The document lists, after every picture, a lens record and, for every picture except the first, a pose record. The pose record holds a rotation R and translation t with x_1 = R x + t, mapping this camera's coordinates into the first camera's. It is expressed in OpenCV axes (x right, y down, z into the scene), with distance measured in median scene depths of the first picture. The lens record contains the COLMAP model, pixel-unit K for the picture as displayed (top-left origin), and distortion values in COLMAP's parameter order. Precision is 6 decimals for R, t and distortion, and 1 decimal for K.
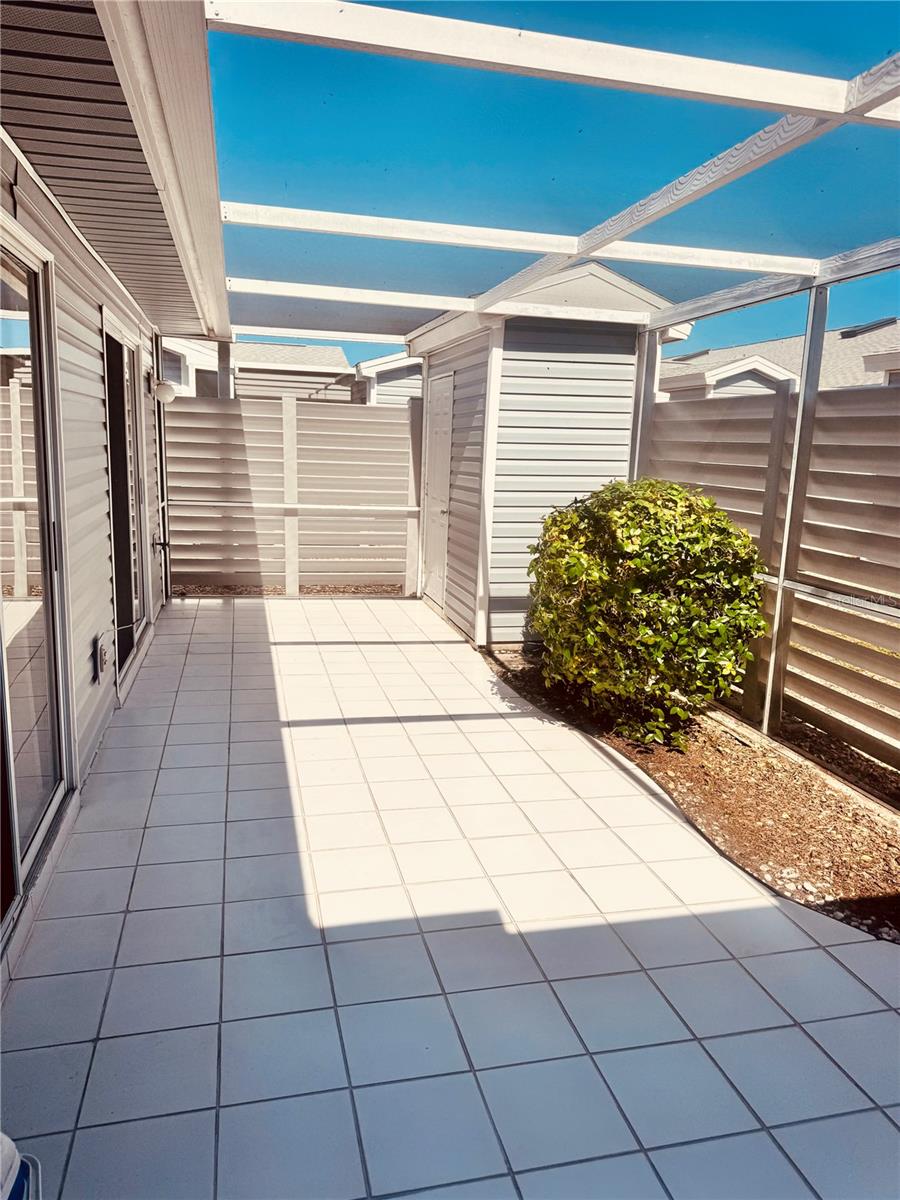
lens RADIAL K [[851.8, 0, 446.0], [0, 851.8, 604.6], [0, 0, 1]] dist [0.187286, -0.362956]
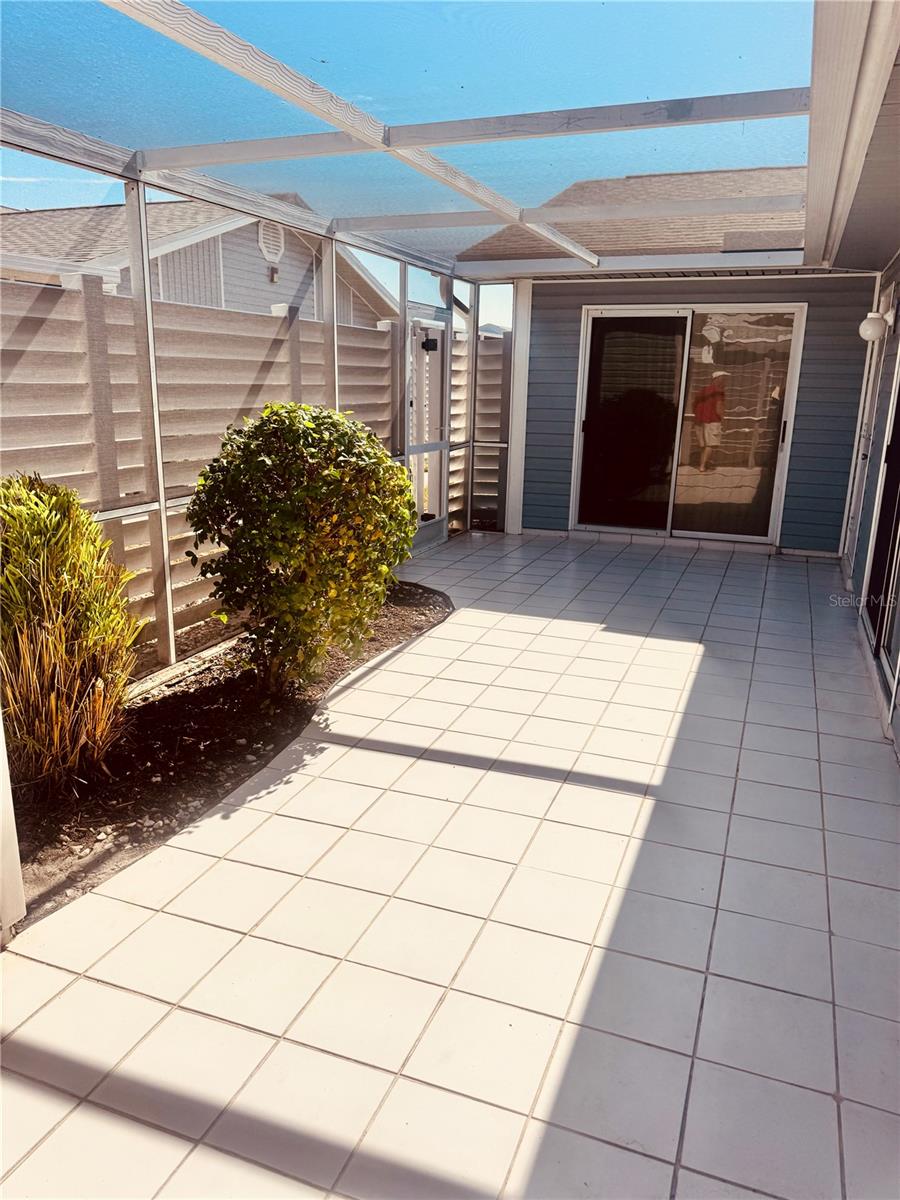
lens RADIAL K [[851.8, 0, 446.0], [0, 851.8, 604.6], [0, 0, 1]] dist [0.187286, -0.362956]
pose [[-0.819428, -0.194634, 0.539125, -0.411202], [0.062440, 0.904672, 0.421508, -0.314197], [-0.569771, 0.379059, -0.729161, 1.590702]]
